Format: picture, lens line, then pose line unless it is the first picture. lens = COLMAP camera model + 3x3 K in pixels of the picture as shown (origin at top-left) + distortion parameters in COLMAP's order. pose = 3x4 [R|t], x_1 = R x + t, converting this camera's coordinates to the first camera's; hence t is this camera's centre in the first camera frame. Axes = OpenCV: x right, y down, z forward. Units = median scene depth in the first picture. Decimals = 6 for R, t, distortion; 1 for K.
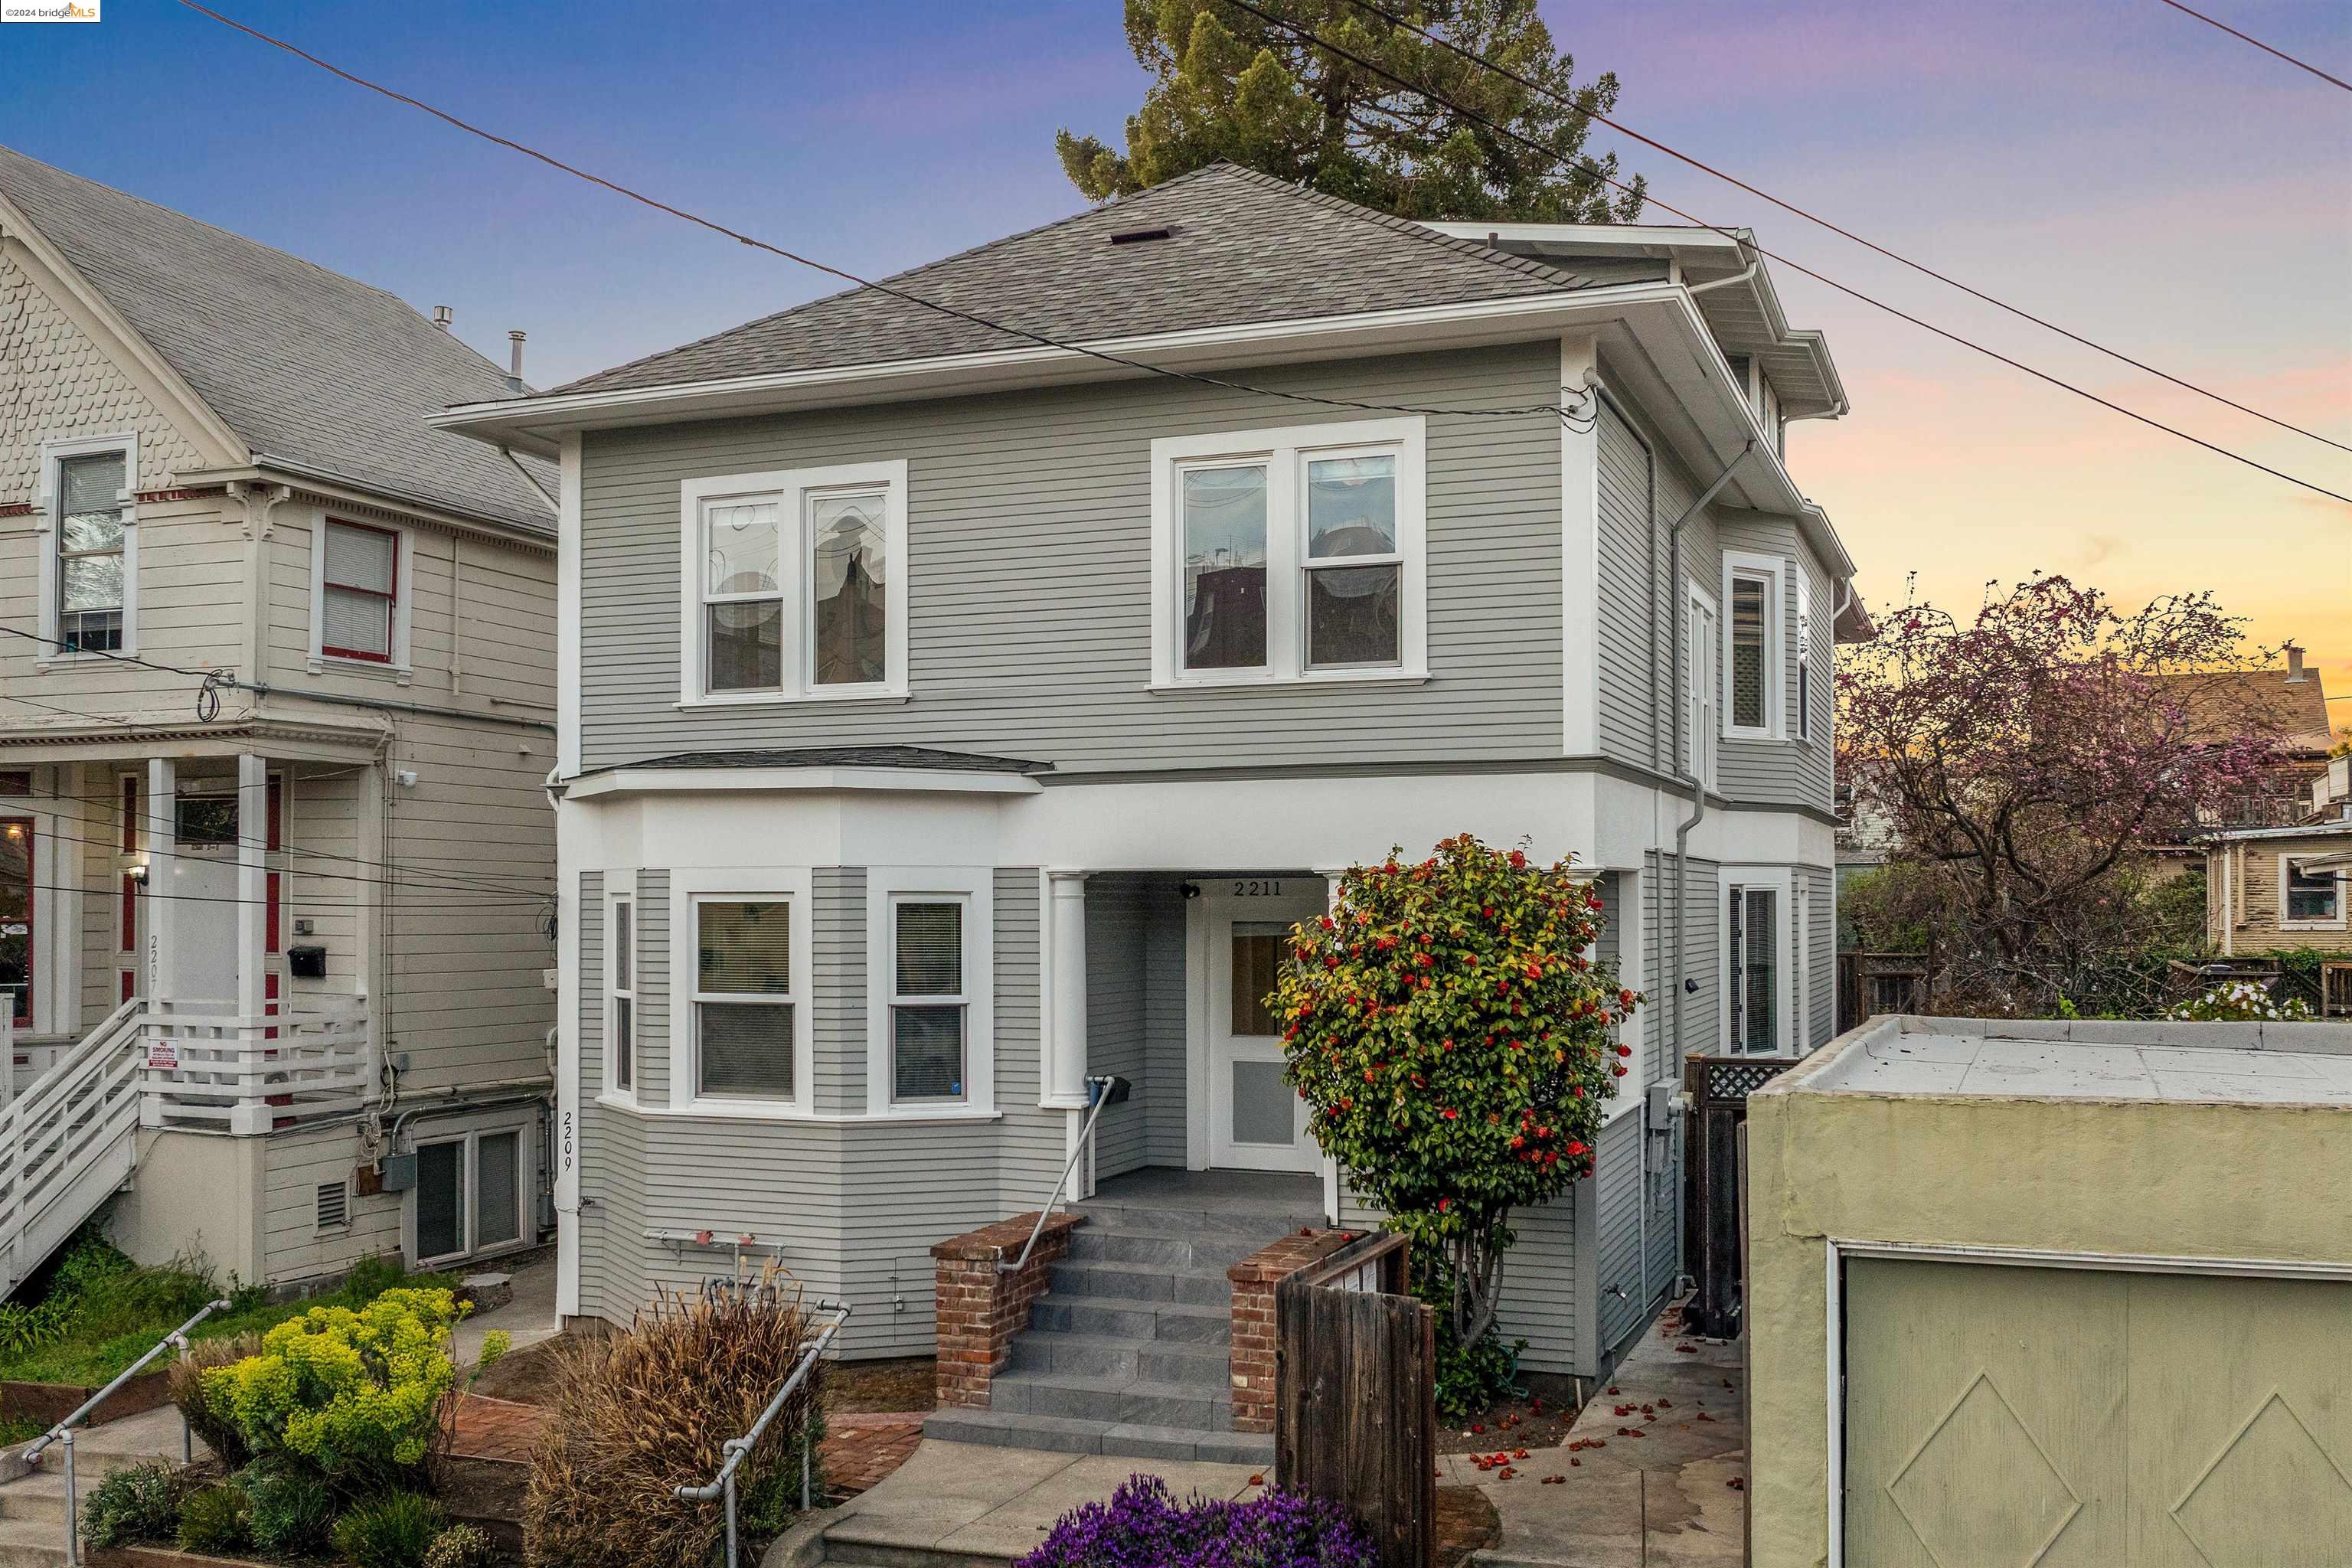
lens RADIAL K [[2138.6, 0, 1177.4], [0, 2138.6, 840.8], [0, 0, 1]] dist [-0.040744, -0.014550]
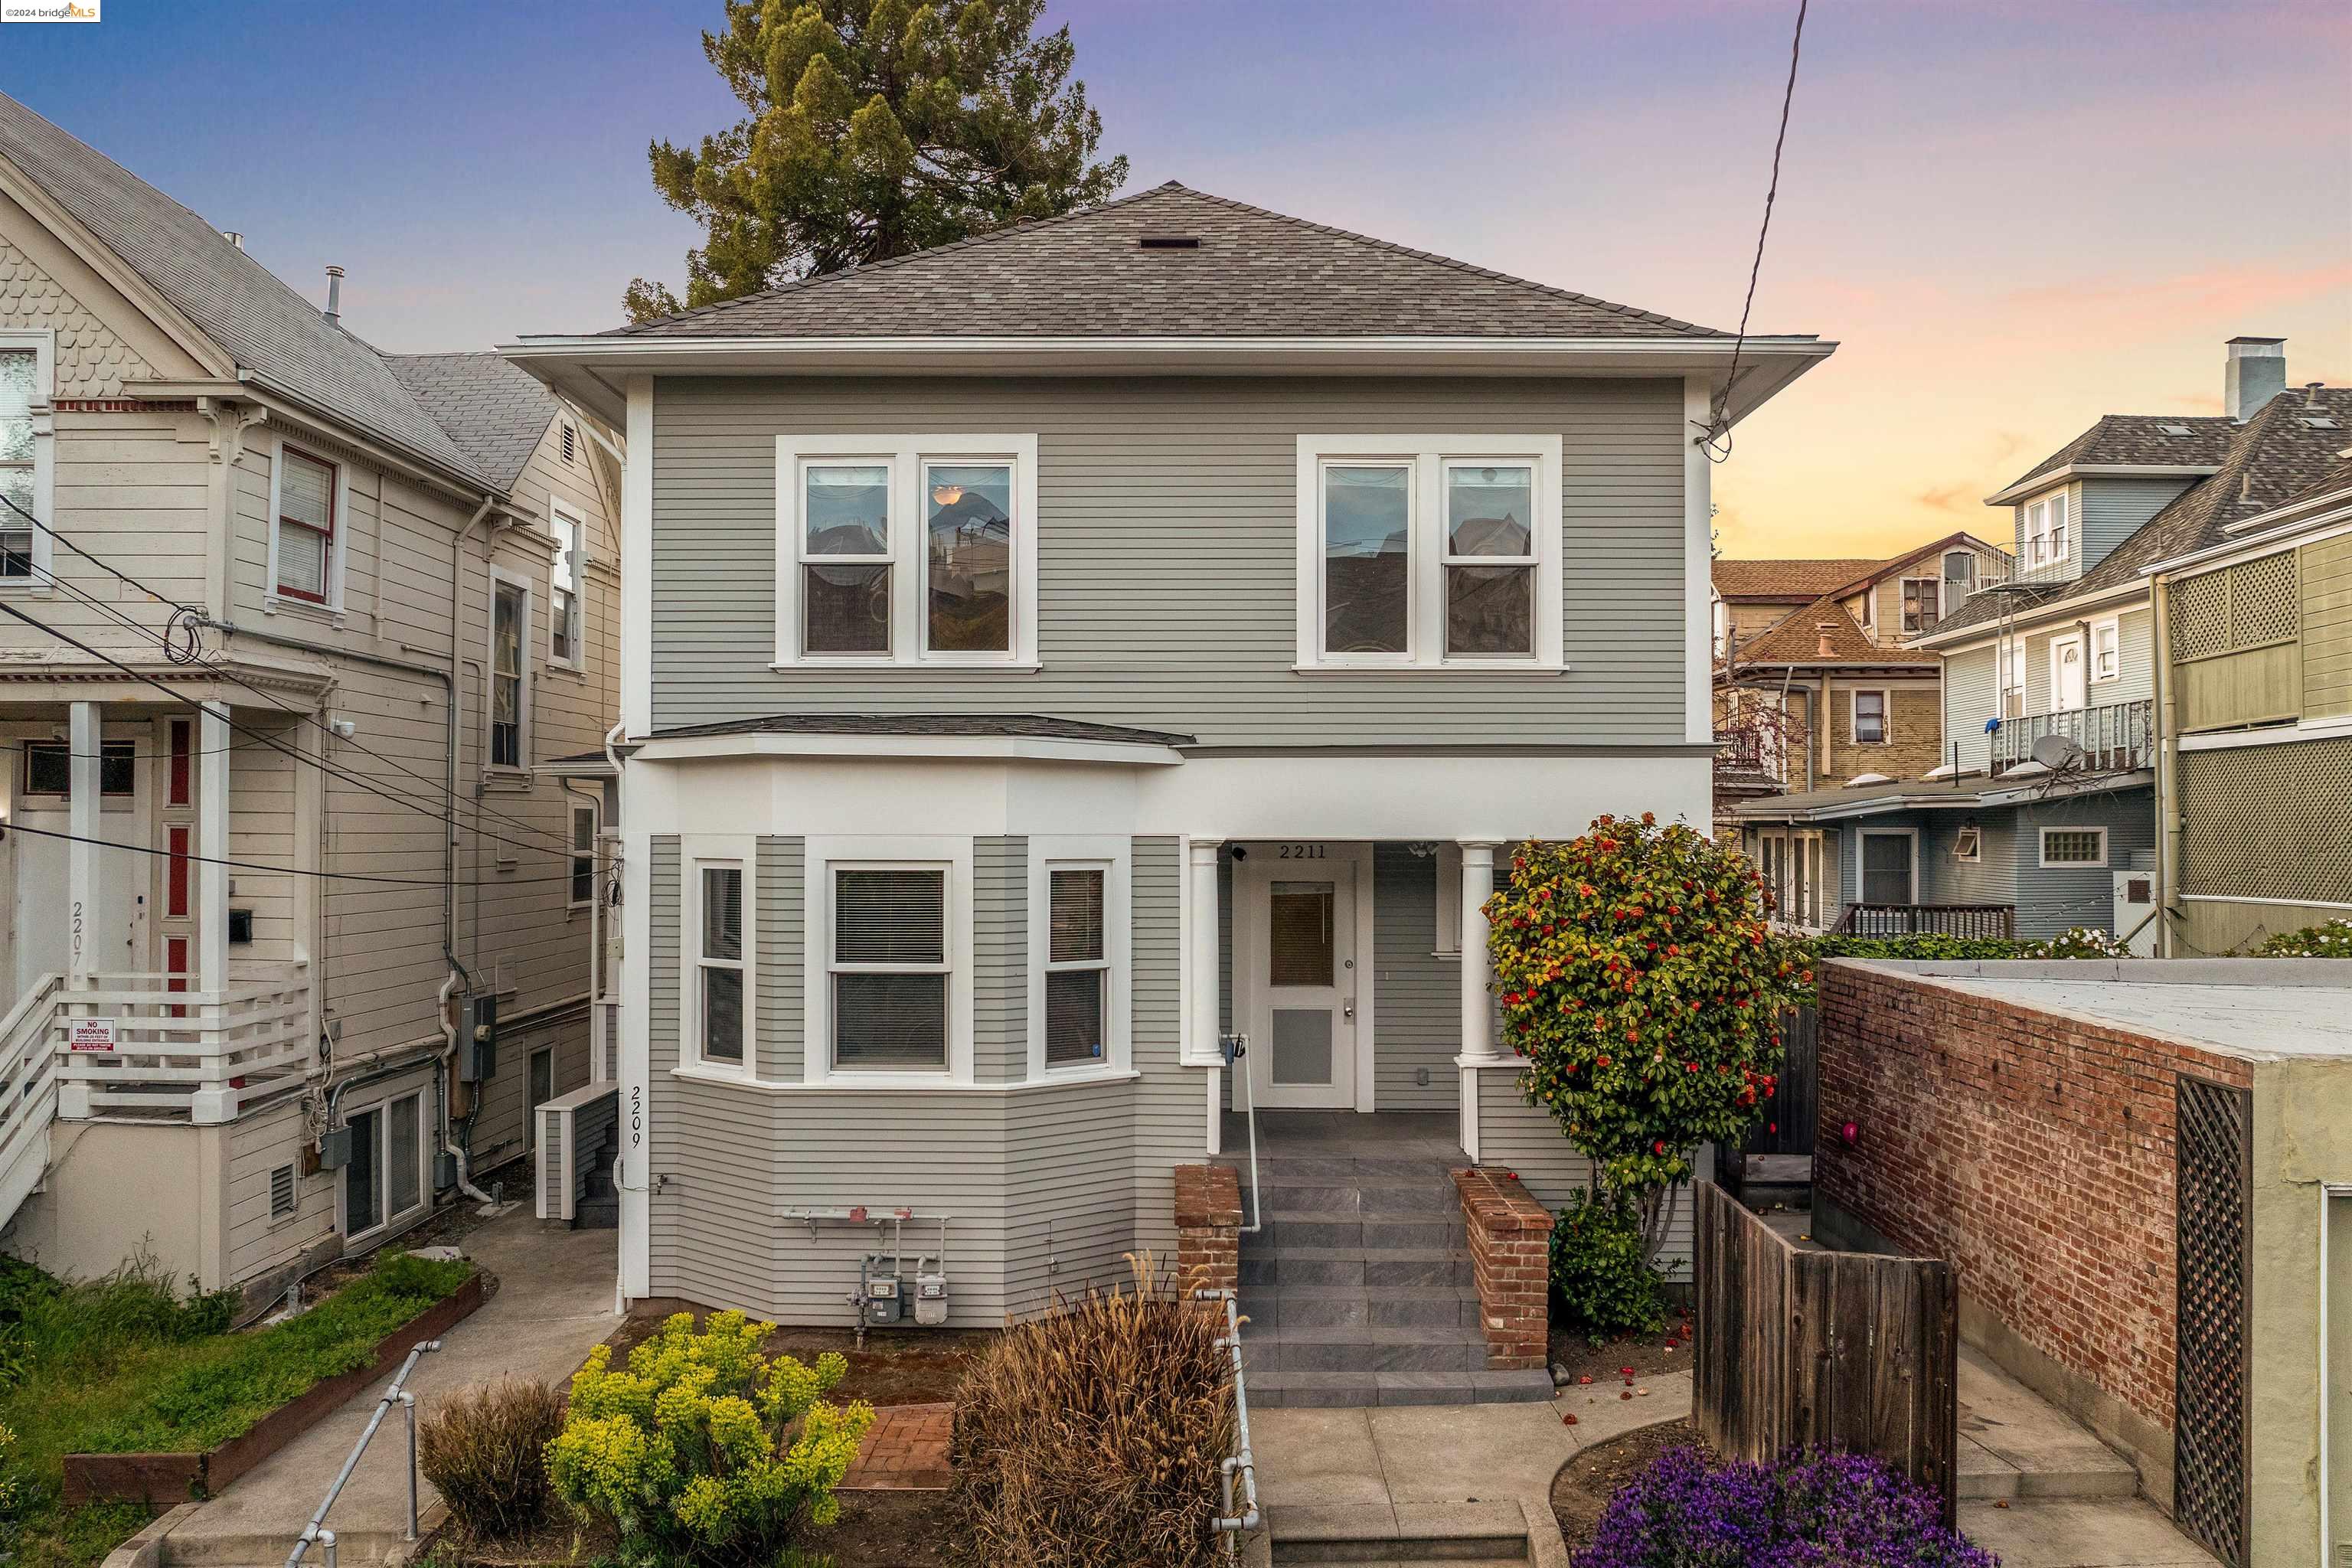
lens RADIAL K [[1733.6, 0, 1181.2], [0, 1733.6, 786.5], [0, 0, 1]] dist [-0.043439, 0.006000]
pose [[0.937374, 0.011140, 0.348148, -0.352666], [-0.013435, 0.999901, 0.004180, -0.014972], [-0.348066, -0.008595, 0.937430, 0.203229]]
